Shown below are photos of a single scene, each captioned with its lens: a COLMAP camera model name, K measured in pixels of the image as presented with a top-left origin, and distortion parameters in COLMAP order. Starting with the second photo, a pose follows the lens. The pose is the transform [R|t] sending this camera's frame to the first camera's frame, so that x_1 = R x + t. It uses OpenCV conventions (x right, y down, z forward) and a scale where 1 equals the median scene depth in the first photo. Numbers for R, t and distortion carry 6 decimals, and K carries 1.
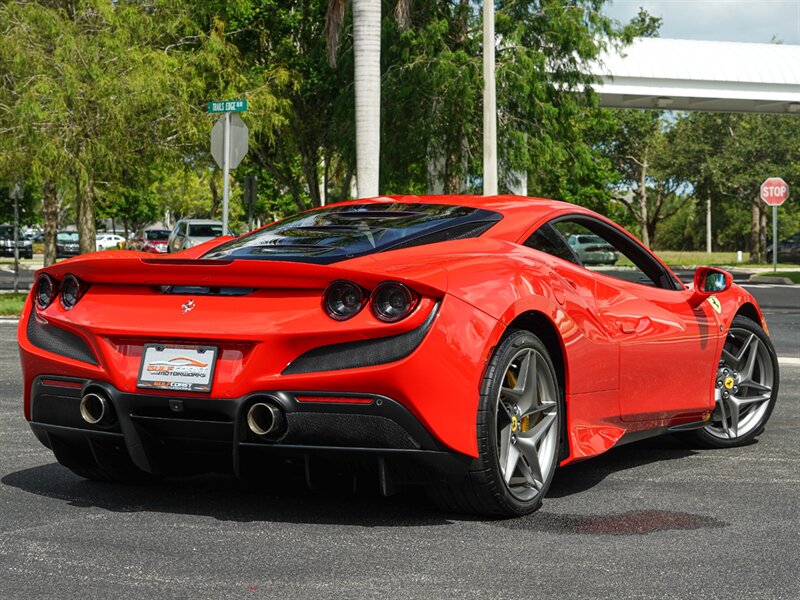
lens RADIAL K [[1735.1, 0, 400.0], [0, 1735.1, 300.0], [0, 0, 1]] dist [-0.016393, -0.086289]
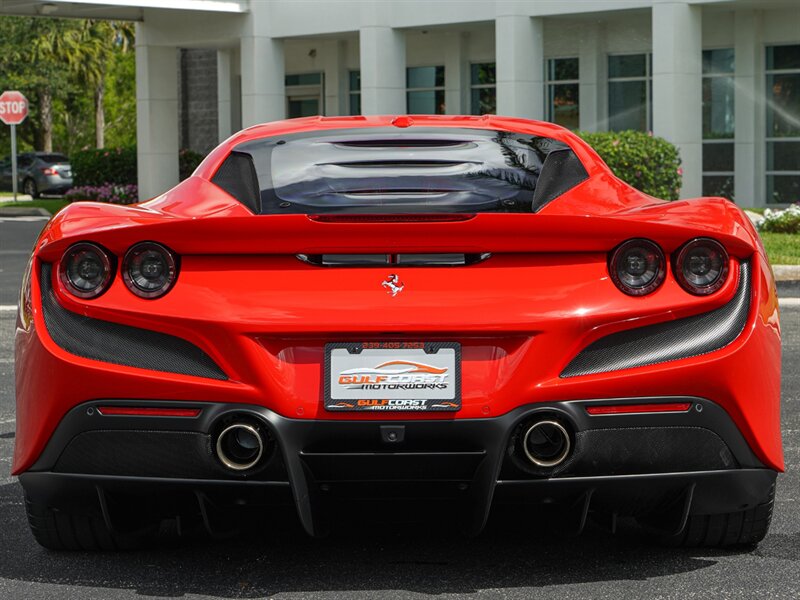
lens RADIAL K [[1830.1, 0, 400.0], [0, 1830.1, 300.0], [0, 0, 1]] dist [-0.016438, 0.094179]
pose [[0.883747, -0.044778, 0.465818, -0.426135], [0.031774, 0.998856, 0.035737, -0.014965], [-0.466885, -0.016781, 0.884159, 0.350671]]
